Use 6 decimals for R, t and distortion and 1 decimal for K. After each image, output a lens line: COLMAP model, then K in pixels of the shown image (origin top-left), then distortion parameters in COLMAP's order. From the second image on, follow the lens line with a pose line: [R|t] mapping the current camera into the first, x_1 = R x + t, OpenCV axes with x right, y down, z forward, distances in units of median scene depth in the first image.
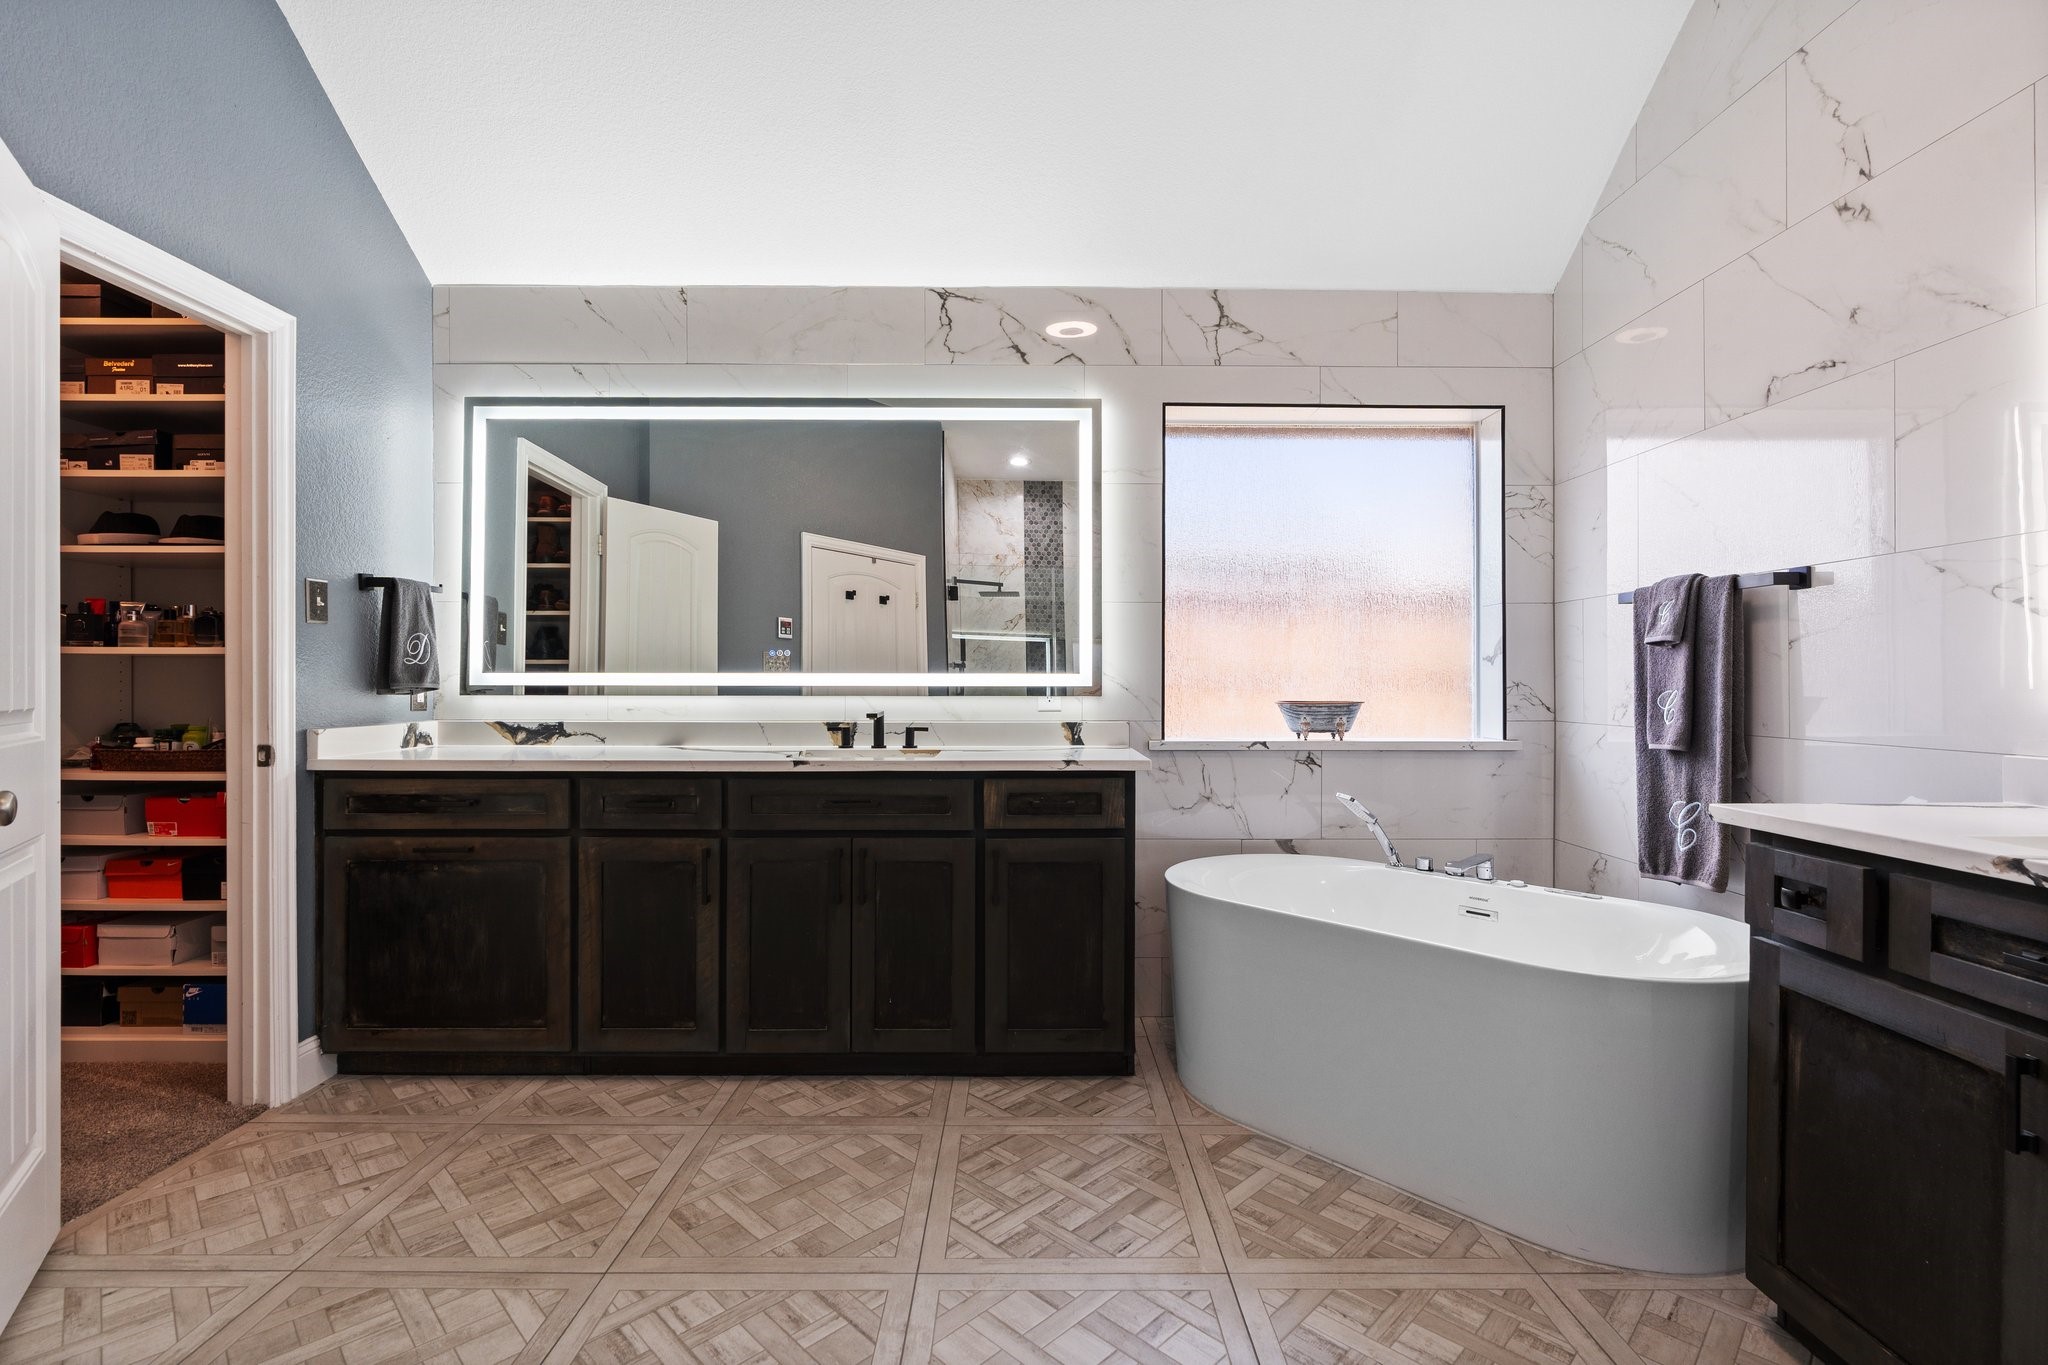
lens RADIAL K [[930.3, 0, 1024.0], [0, 930.3, 682.5], [0, 0, 1]] dist [-0.002319, 0.000842]
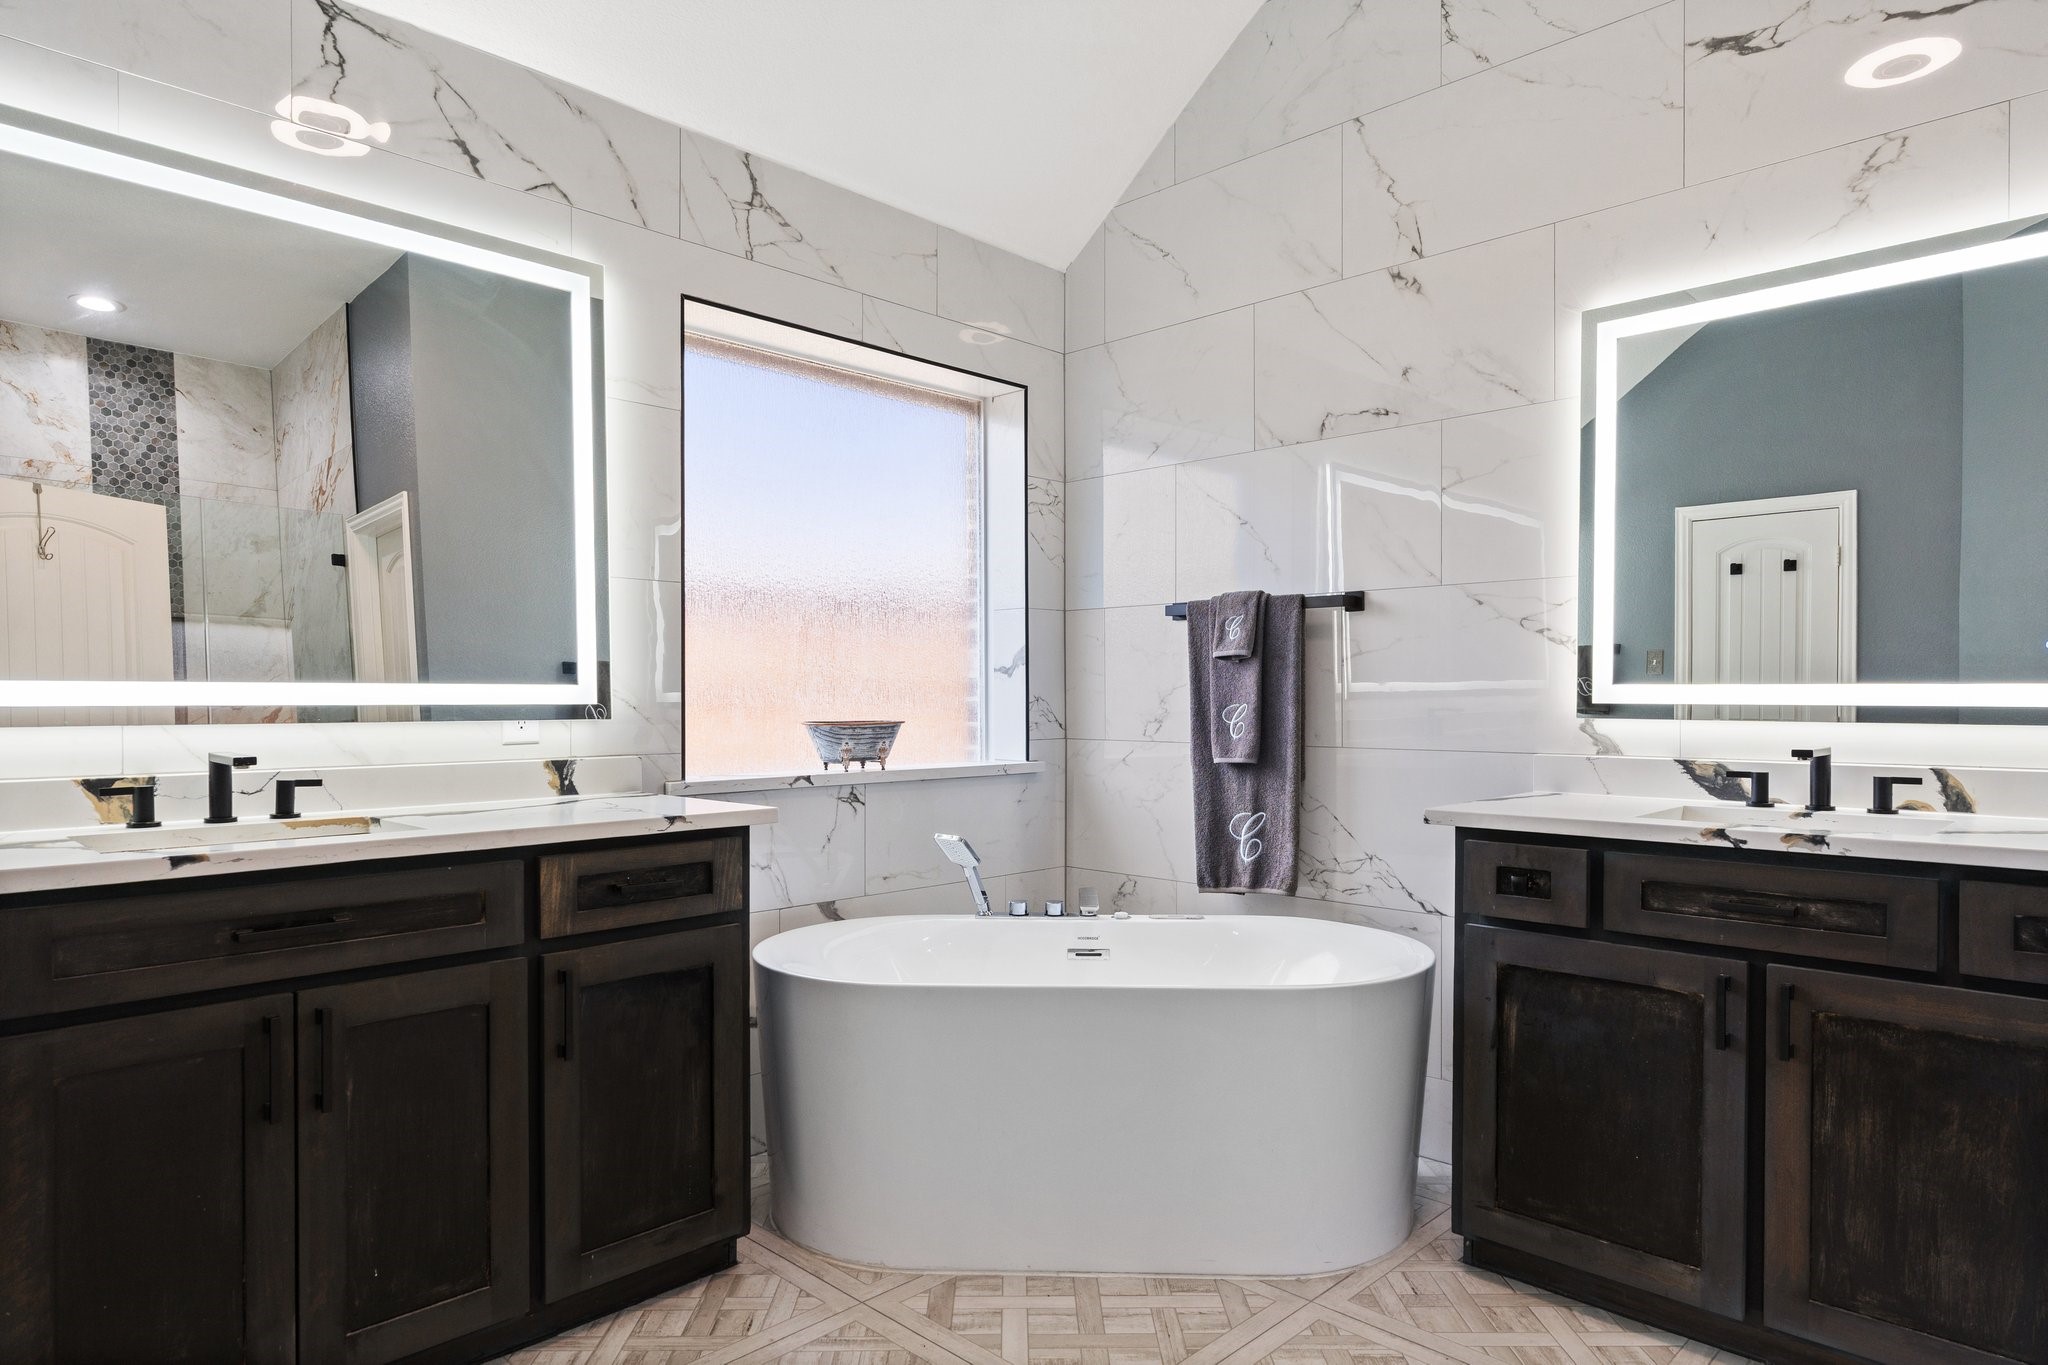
lens RADIAL K [[1218.5, 0, 1025.9], [0, 1218.5, 710.5], [0, 0, 1]] dist [-0.000191, 0.002425]
pose [[0.702189, -0.009751, 0.711924, -0.388630], [0.002131, 0.999931, 0.011594, -0.000679], [-0.711987, -0.006625, 0.702161, 0.218472]]
